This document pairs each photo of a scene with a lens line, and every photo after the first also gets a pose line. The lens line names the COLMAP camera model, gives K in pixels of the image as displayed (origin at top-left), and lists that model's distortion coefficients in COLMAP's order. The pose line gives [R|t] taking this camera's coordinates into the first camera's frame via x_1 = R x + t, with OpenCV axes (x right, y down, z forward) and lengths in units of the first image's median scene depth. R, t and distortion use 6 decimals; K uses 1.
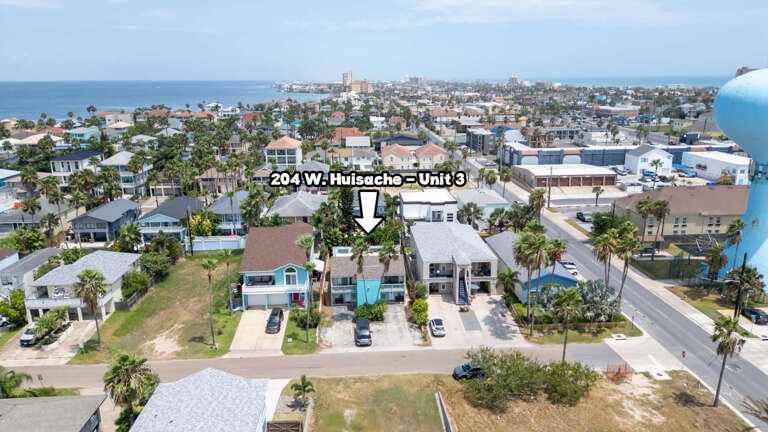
lens RADIAL K [[537.0, 0, 386.6], [0, 537.0, 216.6], [0, 0, 1]] dist [0.085141, -0.096654]
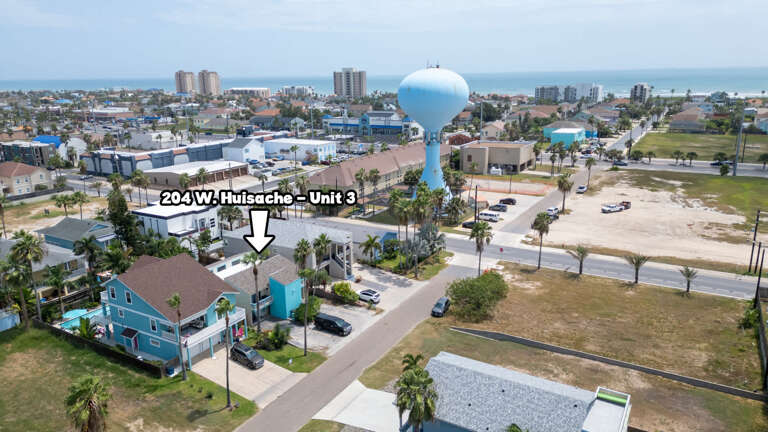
lens RADIAL K [[537.0, 0, 386.6], [0, 537.0, 216.6], [0, 0, 1]] dist [0.085141, -0.096654]
pose [[0.555692, -0.214595, 0.803216, -0.630232], [0.219176, 0.969750, 0.107454, -0.058238], [-0.801978, 0.116334, 0.585916, 0.251217]]
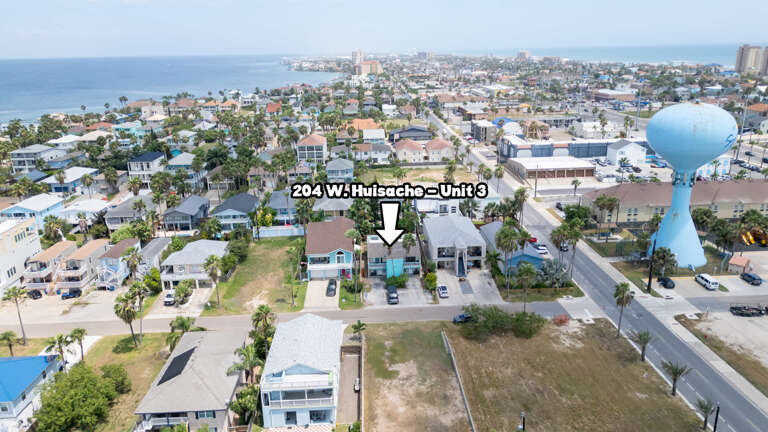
lens RADIAL K [[537.0, 0, 386.6], [0, 537.0, 216.6], [0, 0, 1]] dist [0.085141, -0.096654]
pose [[0.999831, -0.008357, -0.016350, -0.028167], [0.009124, 0.998833, 0.047419, -0.057827], [0.015935, -0.047561, 0.998741, -0.377995]]
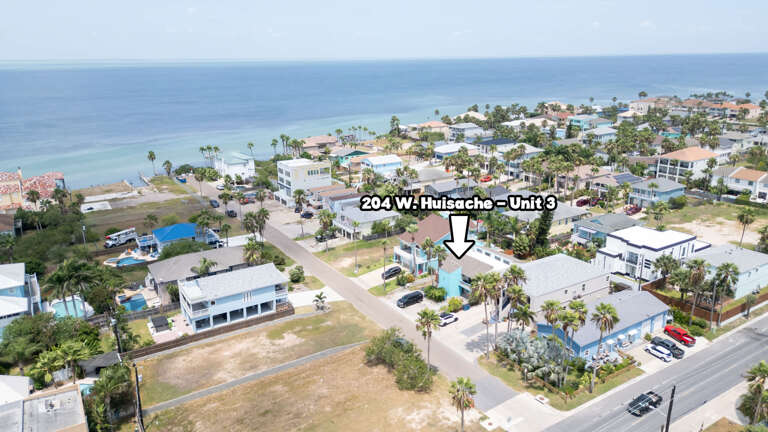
lens RADIAL K [[537.0, 0, 386.6], [0, 537.0, 216.6], [0, 0, 1]] dist [0.085141, -0.096654]
pose [[0.484576, 0.250571, -0.838093, 0.882377], [-0.209841, 0.963418, 0.166712, -0.183864], [0.849207, 0.095082, 0.519430, 0.156398]]
